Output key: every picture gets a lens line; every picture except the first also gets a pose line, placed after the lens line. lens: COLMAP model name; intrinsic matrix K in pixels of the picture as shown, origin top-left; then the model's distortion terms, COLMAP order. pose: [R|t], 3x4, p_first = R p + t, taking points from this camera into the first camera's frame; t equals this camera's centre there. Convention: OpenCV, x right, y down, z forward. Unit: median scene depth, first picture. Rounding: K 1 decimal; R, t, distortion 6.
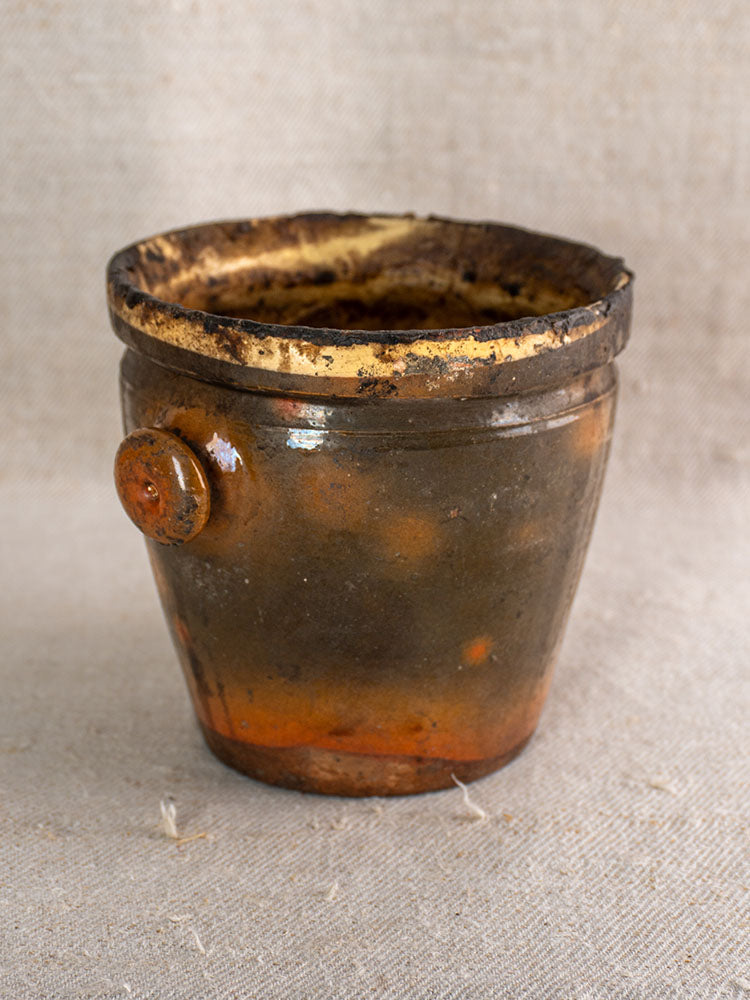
lens RADIAL K [[1708.3, 0, 387.0], [0, 1708.3, 498.1], [0, 0, 1]] dist [0.014840, -0.044243]
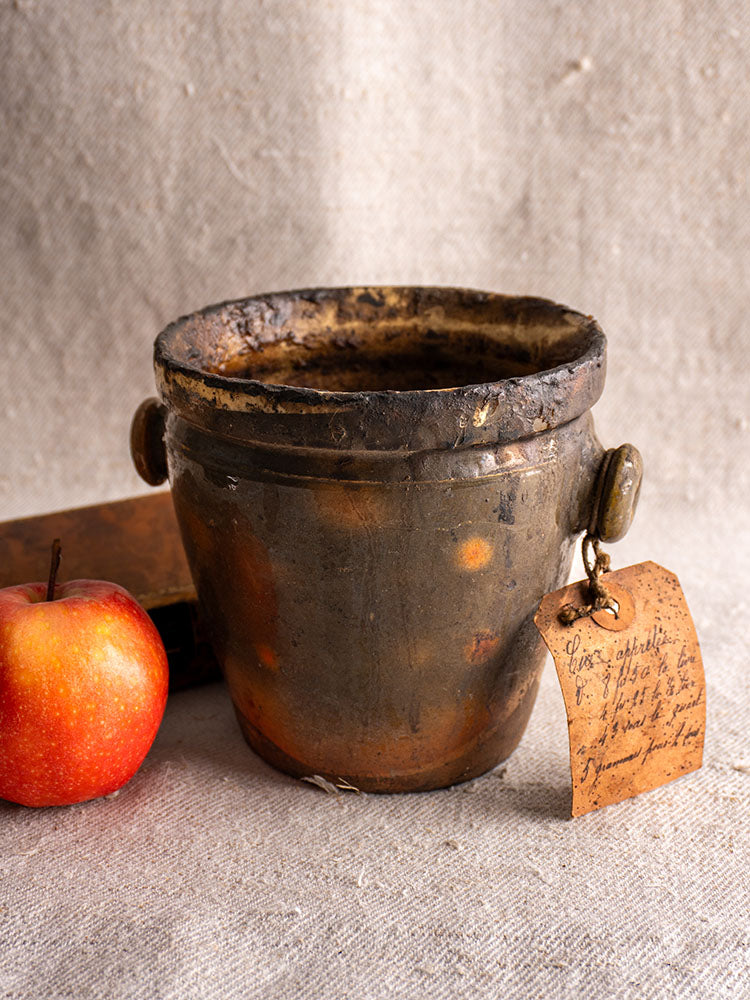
lens RADIAL K [[1695.5, 0, 374.8], [0, 1695.5, 480.3], [0, 0, 1]] dist [0.013964, -0.075138]
pose [[0.996485, 0.028292, -0.078846, -0.007107], [-0.029135, 0.999530, -0.009555, -0.013669], [0.078538, 0.011818, 0.996841, -0.204240]]
